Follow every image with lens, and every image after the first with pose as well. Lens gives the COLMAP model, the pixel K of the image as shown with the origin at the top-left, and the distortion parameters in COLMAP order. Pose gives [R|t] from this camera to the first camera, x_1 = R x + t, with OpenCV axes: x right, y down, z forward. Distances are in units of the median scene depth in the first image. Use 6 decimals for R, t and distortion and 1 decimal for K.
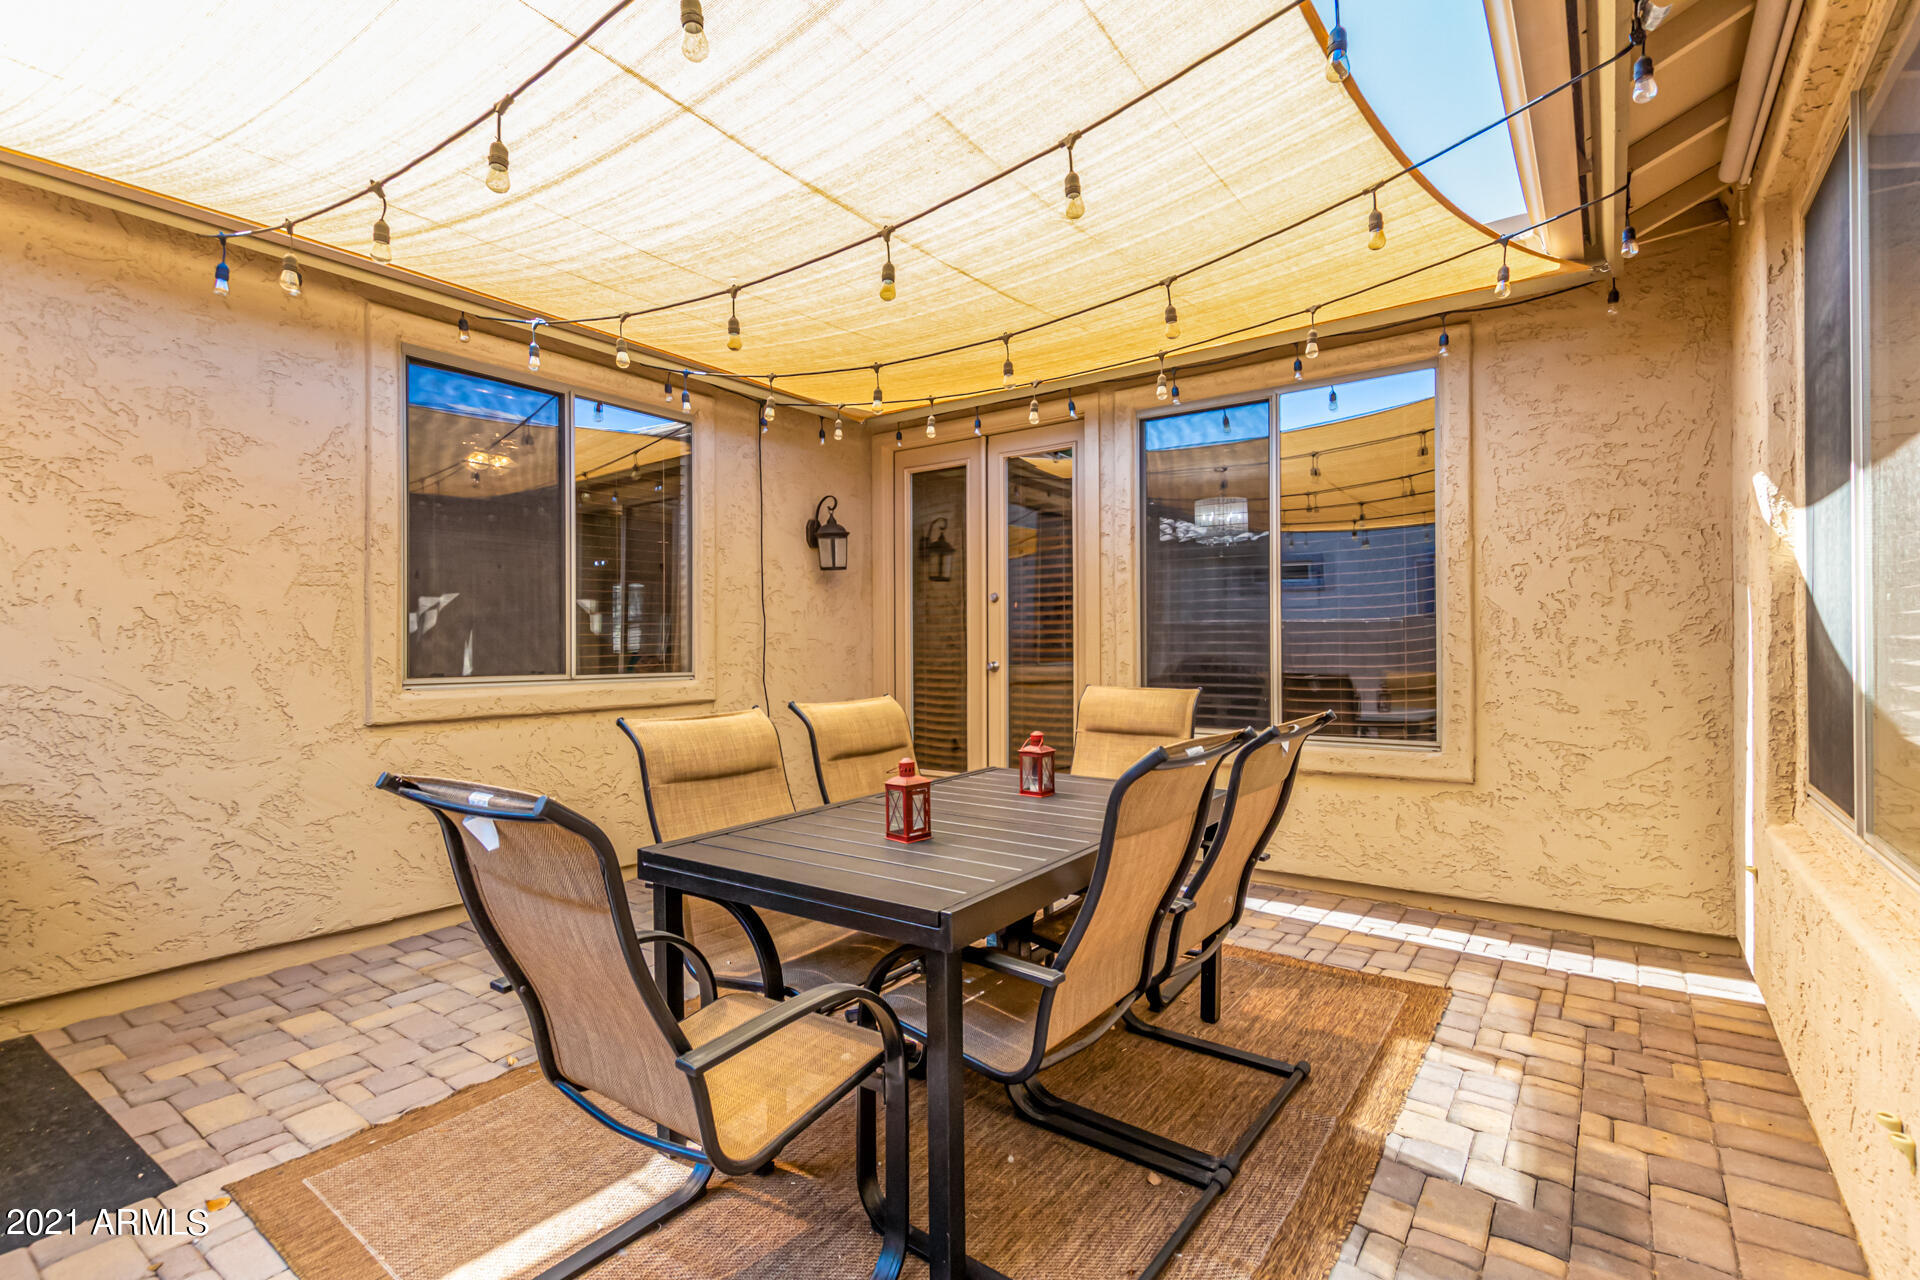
lens RADIAL K [[884.5, 0, 967.4], [0, 884.5, 641.4], [0, 0, 1]] dist [0.008839, -0.004306]
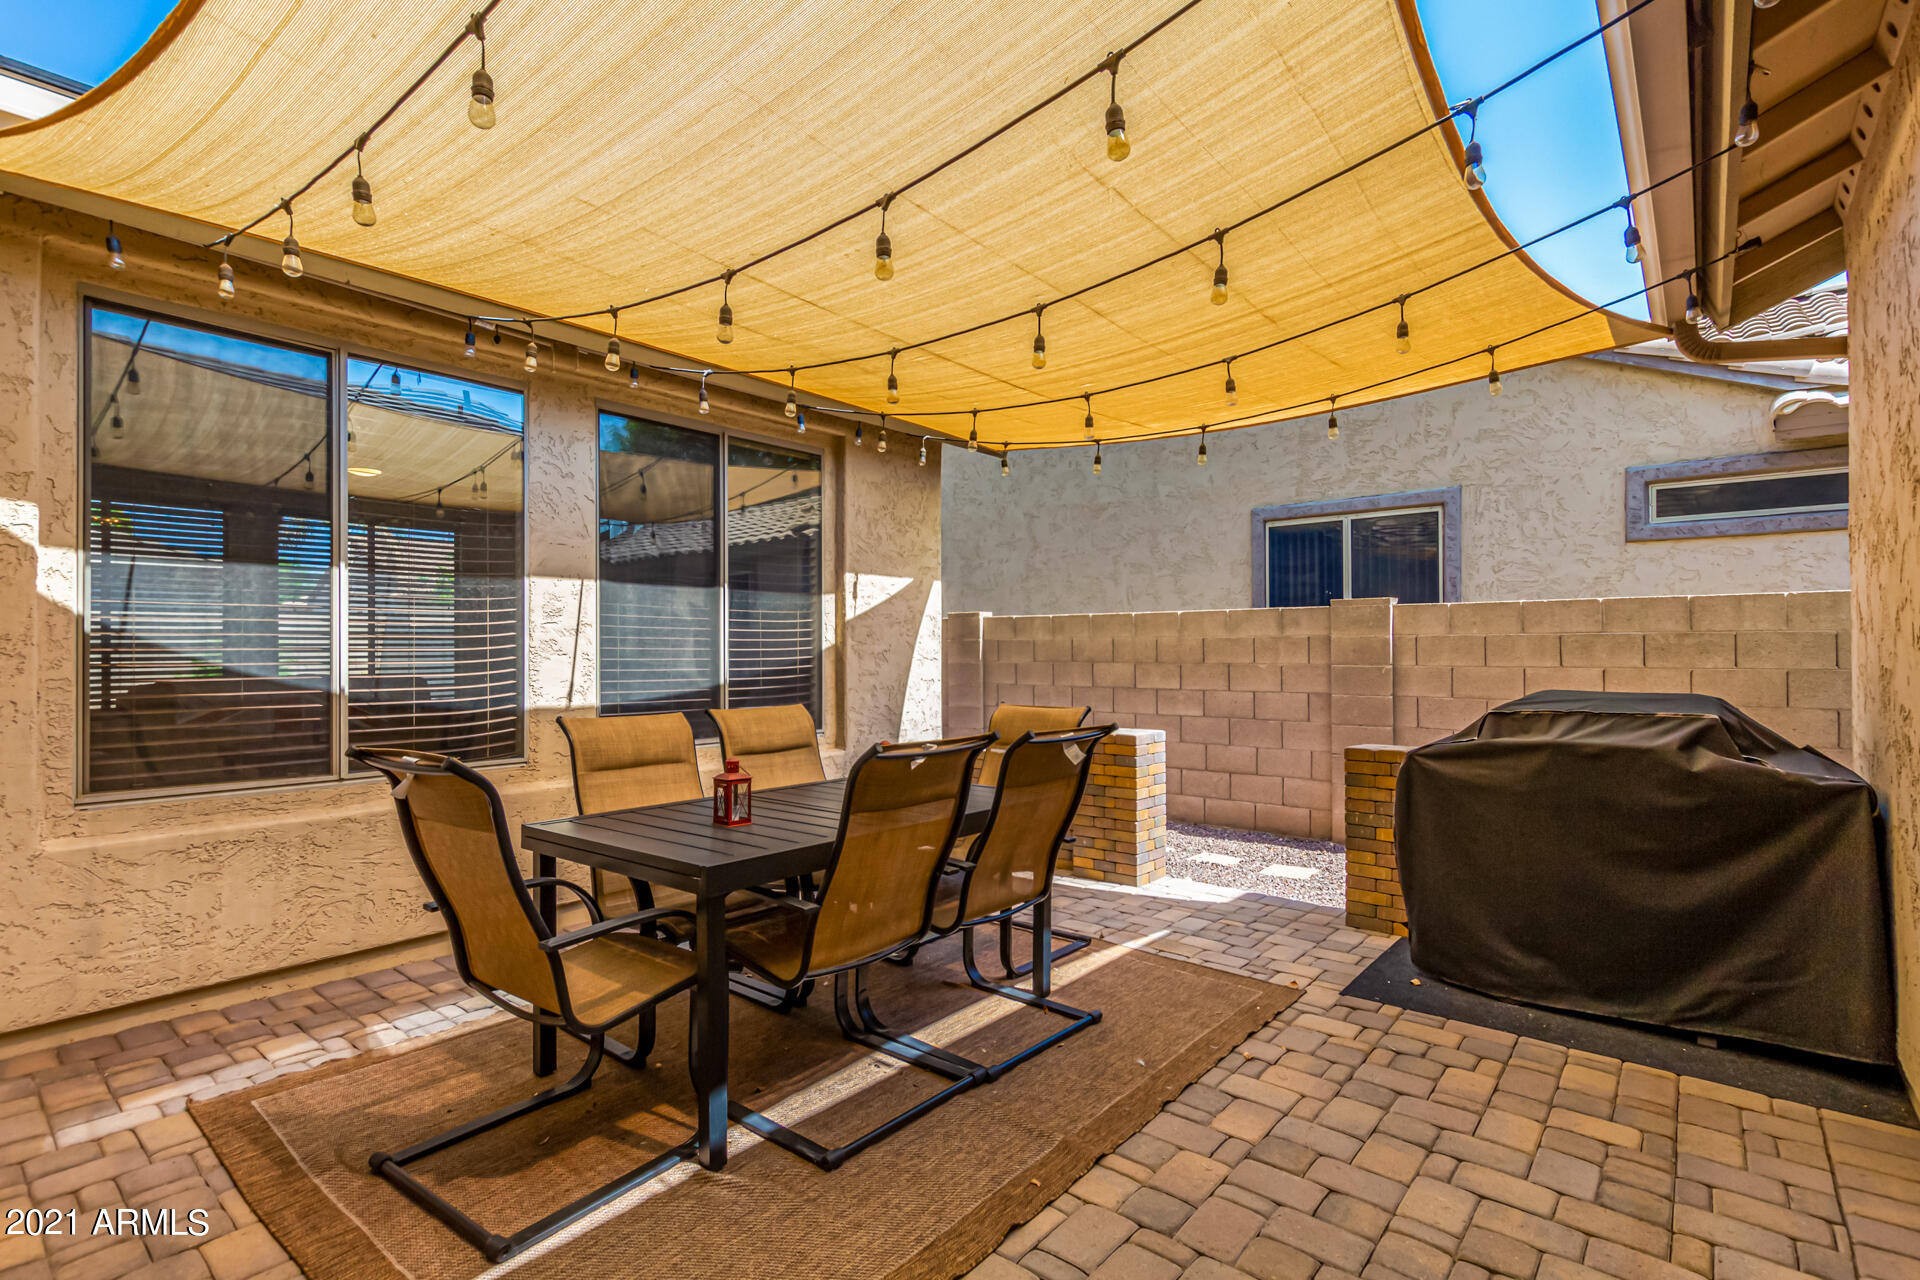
lens RADIAL K [[884.5, 0, 967.4], [0, 884.5, 641.4], [0, 0, 1]] dist [0.008839, -0.004306]
pose [[-0.997851, 0.010665, 0.064654, -0.249470], [0.010056, 0.999902, -0.009742, -0.012728], [-0.064751, -0.009071, -0.997860, 2.035688]]
